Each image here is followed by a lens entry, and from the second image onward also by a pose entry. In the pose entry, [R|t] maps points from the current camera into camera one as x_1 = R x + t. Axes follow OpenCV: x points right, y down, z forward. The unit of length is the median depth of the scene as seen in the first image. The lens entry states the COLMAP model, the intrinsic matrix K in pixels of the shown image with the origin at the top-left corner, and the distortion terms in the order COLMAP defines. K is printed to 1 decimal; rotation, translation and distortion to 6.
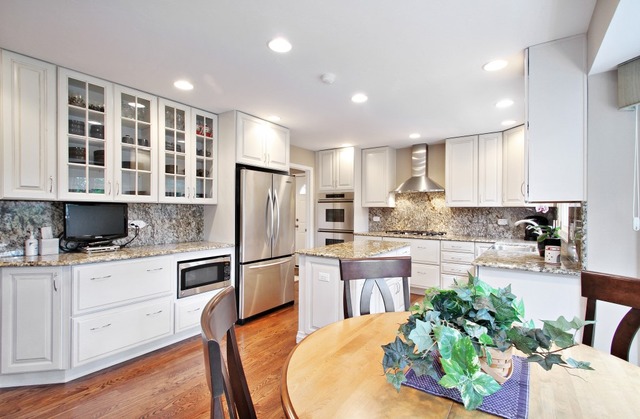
lens RADIAL K [[295.8, 0, 319.6], [0, 295.8, 210.9], [0, 0, 1]] dist [0.002465, 0.000073]
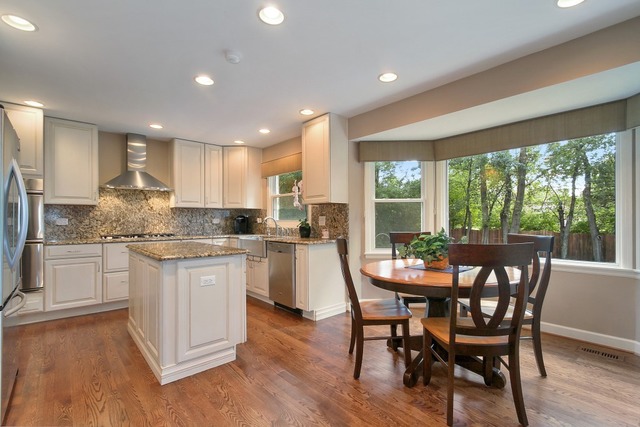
lens RADIAL K [[305.8, 0, 320.2], [0, 305.8, 216.4], [0, 0, 1]] dist [0.000146, 0.000069]
pose [[0.237268, 0.005456, 0.971429, -0.422177], [0.003117, 0.999975, -0.006378, 0.024711], [-0.971439, 0.004541, 0.237245, 0.265221]]
